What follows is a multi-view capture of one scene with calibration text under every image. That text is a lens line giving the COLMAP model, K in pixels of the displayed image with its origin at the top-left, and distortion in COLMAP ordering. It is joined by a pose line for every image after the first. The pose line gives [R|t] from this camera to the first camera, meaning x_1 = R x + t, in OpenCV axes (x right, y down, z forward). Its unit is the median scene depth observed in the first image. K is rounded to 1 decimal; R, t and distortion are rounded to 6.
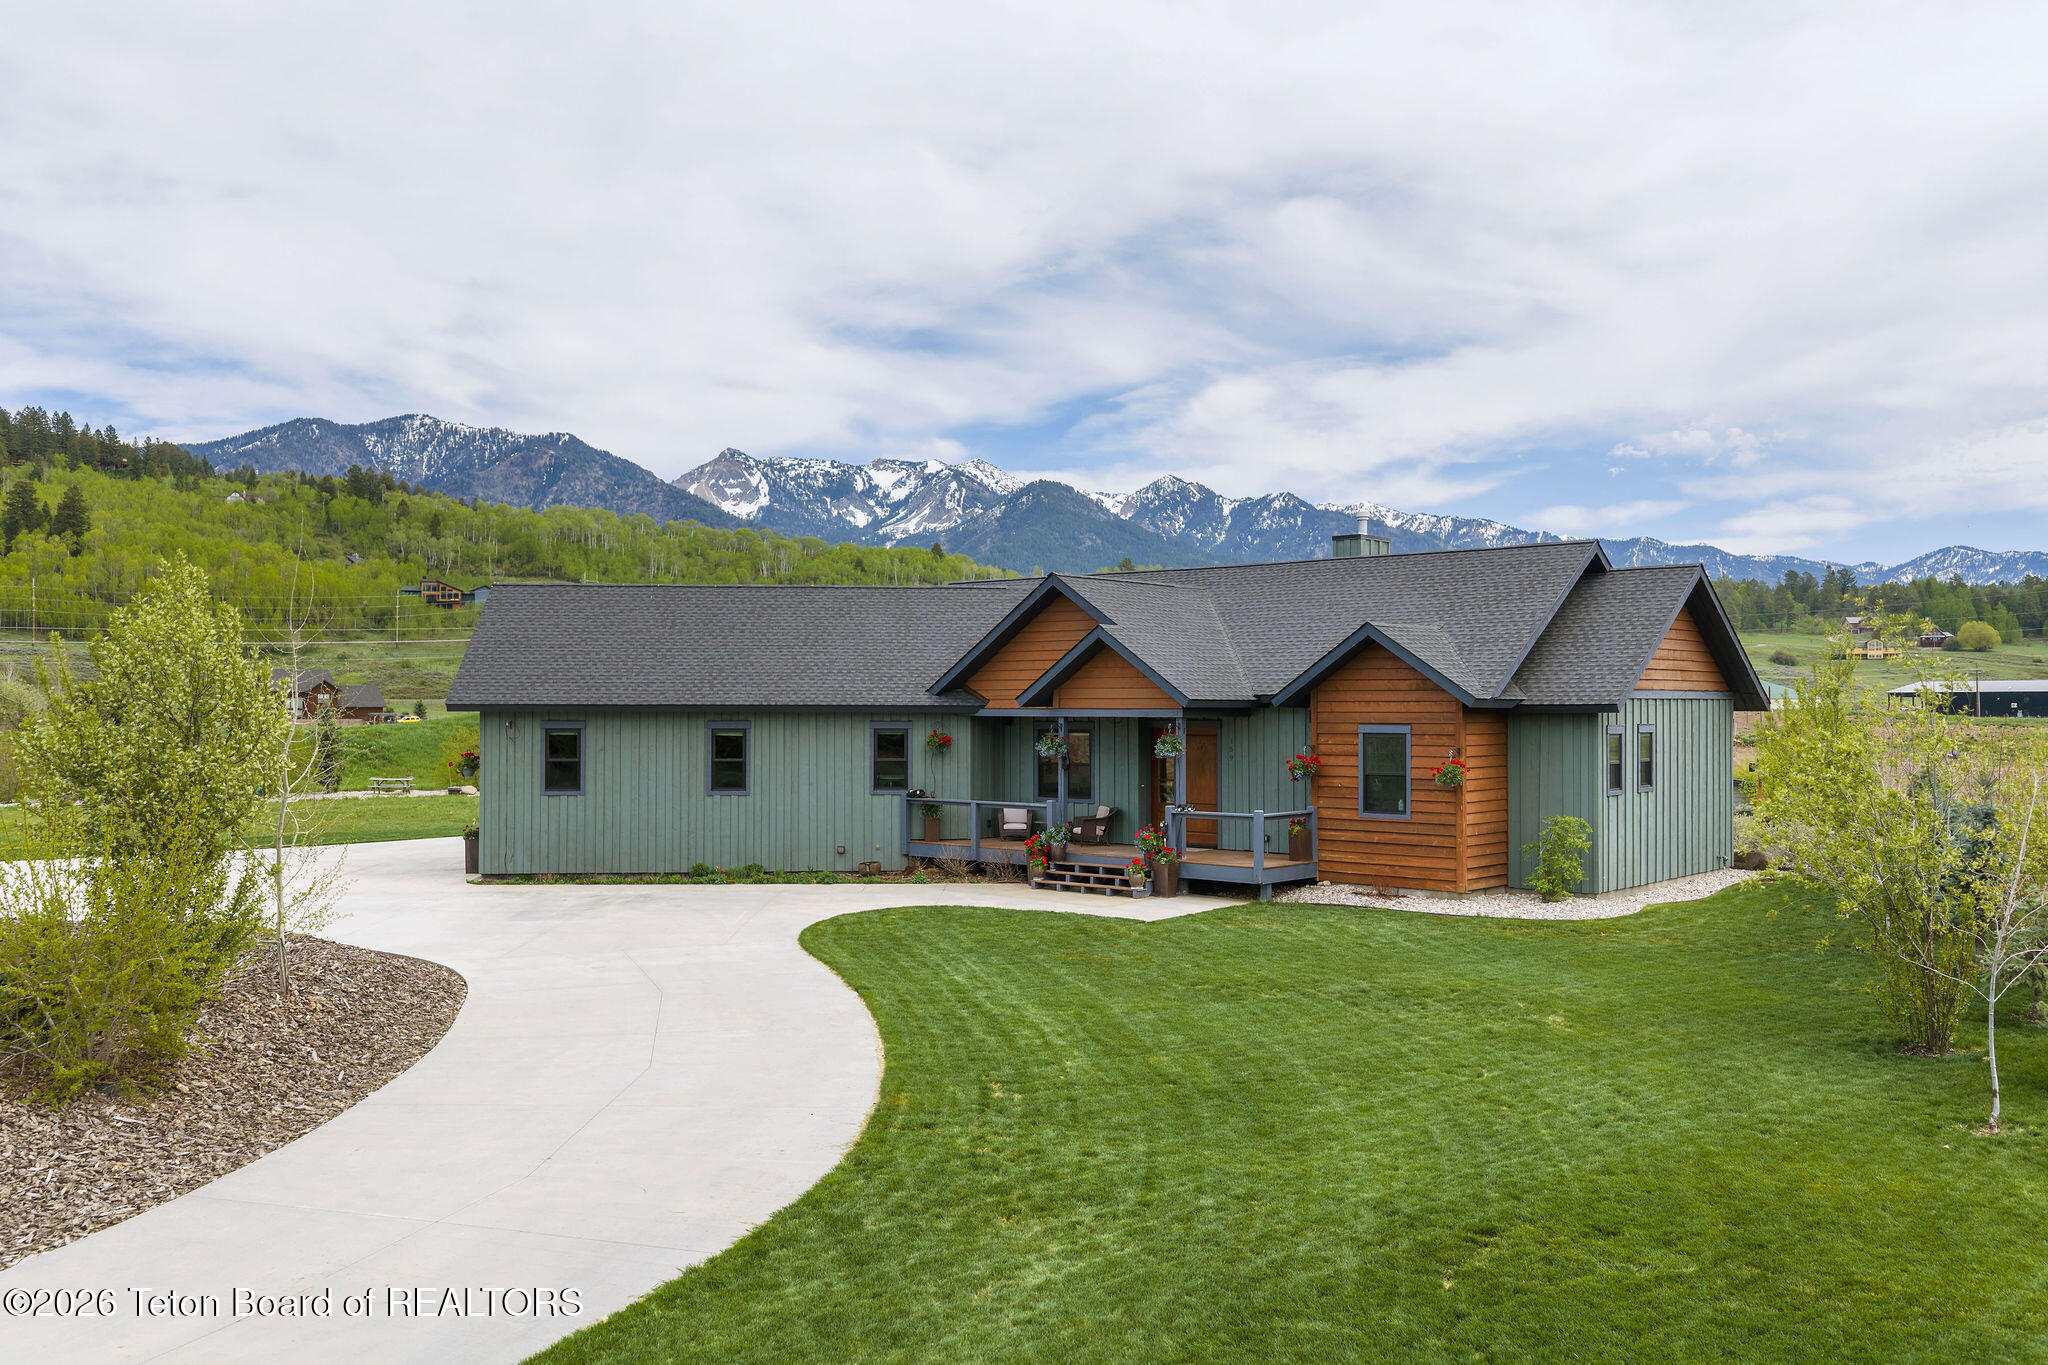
lens RADIAL K [[1711.6, 0, 1024.8], [0, 1711.6, 679.9], [0, 0, 1]] dist [0.025783, -0.034573]
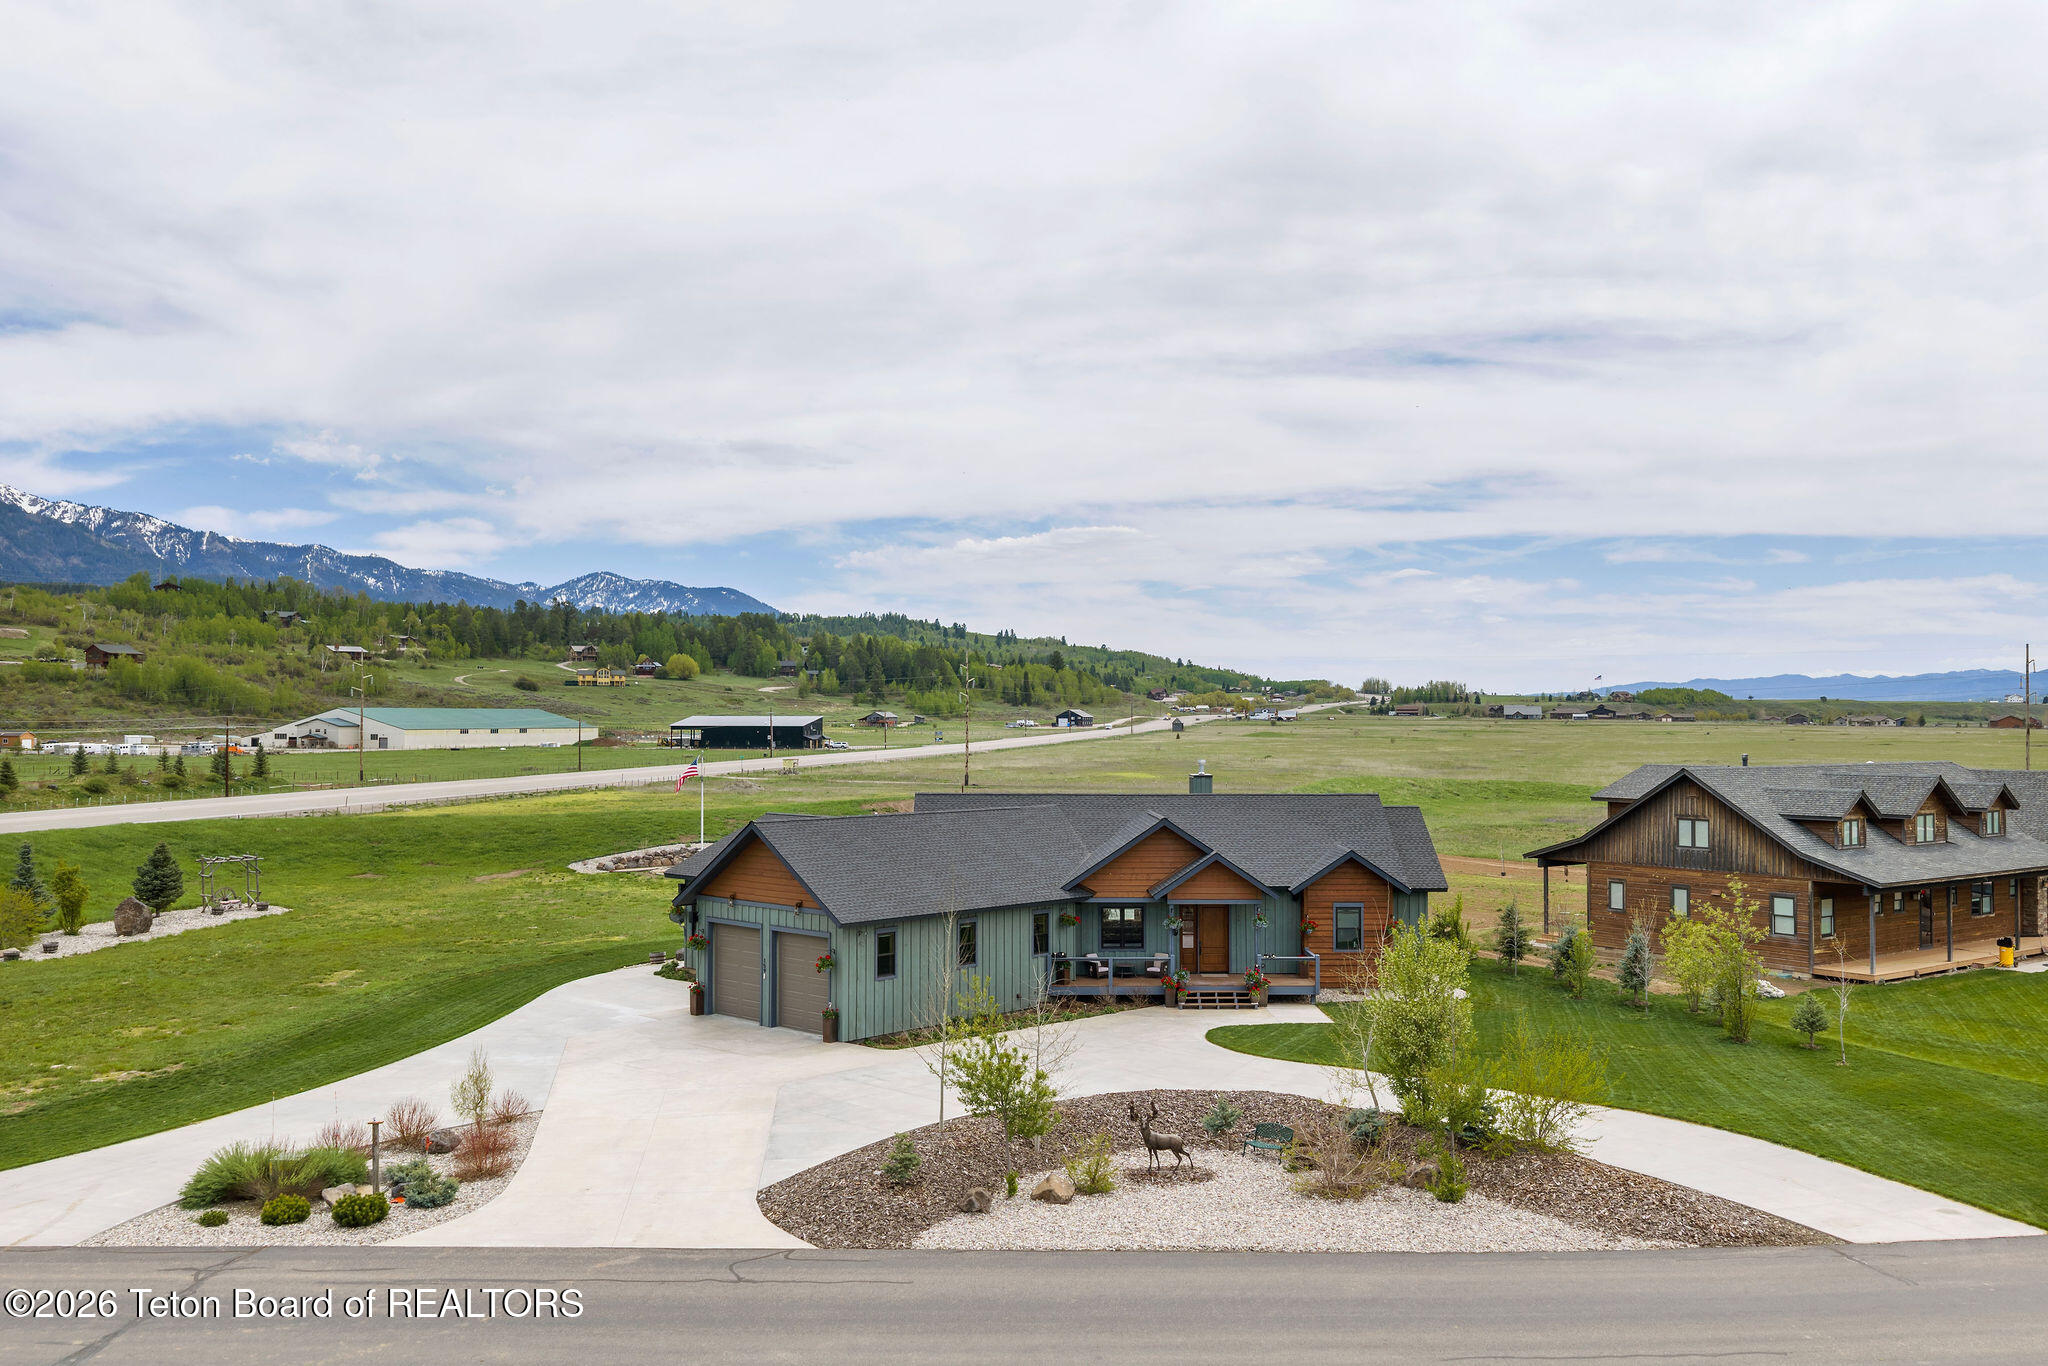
lens RADIAL K [[1711.6, 0, 1024.6], [0, 1711.6, 679.8], [0, 0, 1]] dist [0.025783, -0.034573]
pose [[0.734158, 0.014046, 0.678833, -1.143014], [-0.011168, 0.999901, -0.008611, -0.169790], [-0.678887, -0.001259, 0.734242, -0.125959]]
